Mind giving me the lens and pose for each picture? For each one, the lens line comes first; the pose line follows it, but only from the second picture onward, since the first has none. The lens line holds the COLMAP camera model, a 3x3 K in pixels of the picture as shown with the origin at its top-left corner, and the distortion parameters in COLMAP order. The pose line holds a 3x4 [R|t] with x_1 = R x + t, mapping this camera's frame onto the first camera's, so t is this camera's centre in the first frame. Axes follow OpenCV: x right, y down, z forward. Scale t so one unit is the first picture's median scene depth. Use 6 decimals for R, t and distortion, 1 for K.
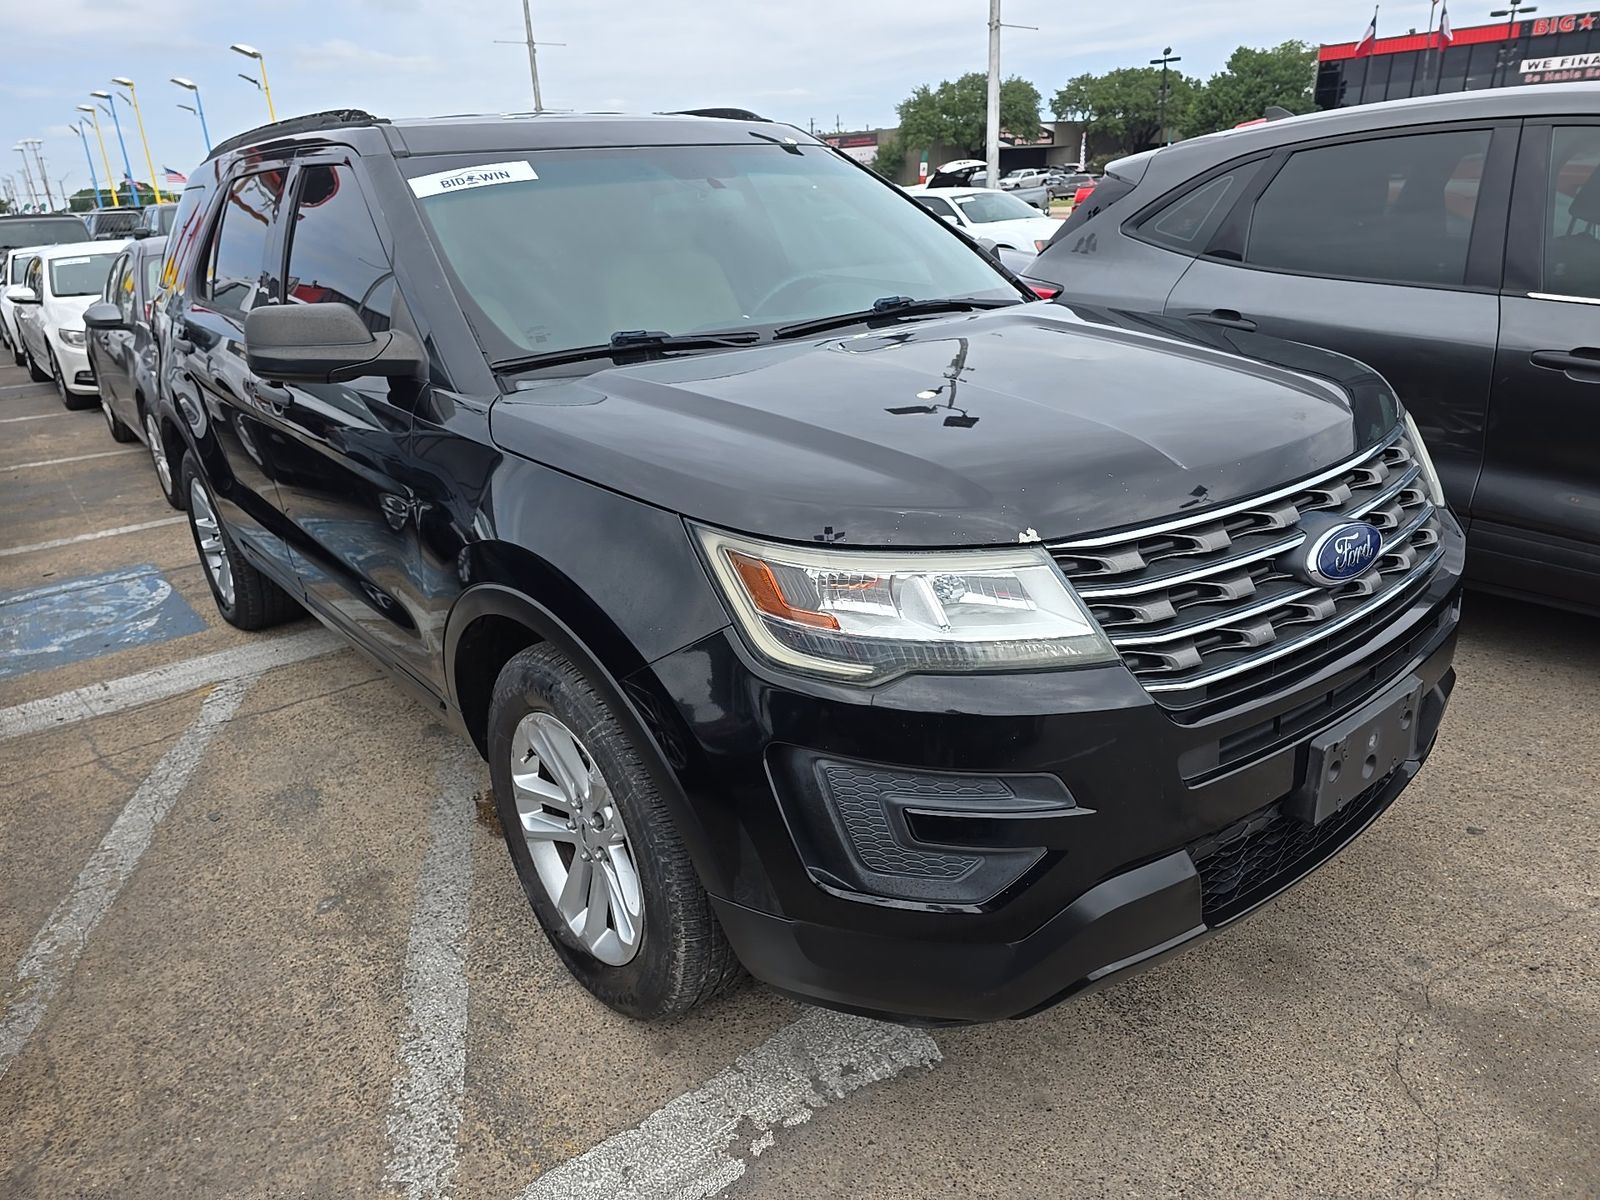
lens RADIAL K [[1123.4, 0, 800.0], [0, 1123.4, 600.0], [0, 0, 1]] dist [0.053072, -0.037127]
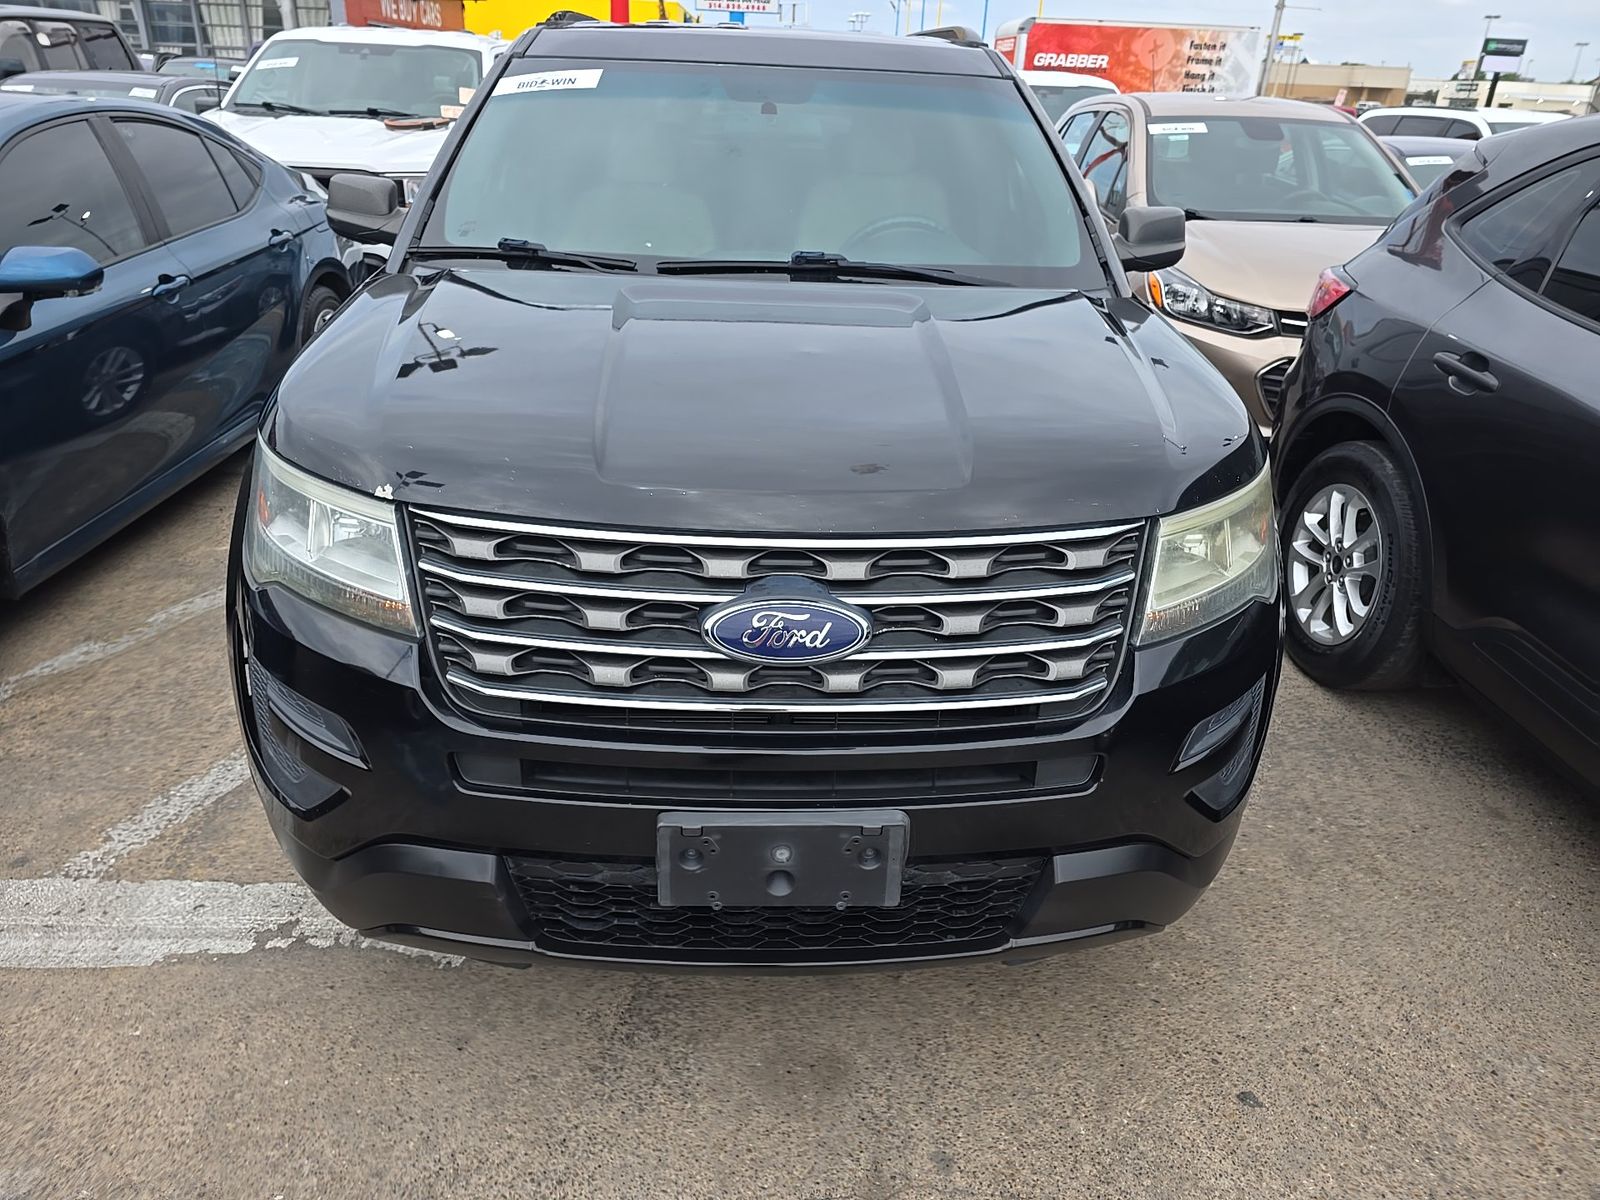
lens RADIAL K [[1123.4, 0, 800.0], [0, 1123.4, 600.0], [0, 0, 1]] dist [0.053072, -0.037127]
pose [[0.793060, 0.322997, -0.516457, 0.729524], [-0.282206, 0.946186, 0.158404, -0.159234], [0.539828, 0.020123, 0.841535, 0.243348]]
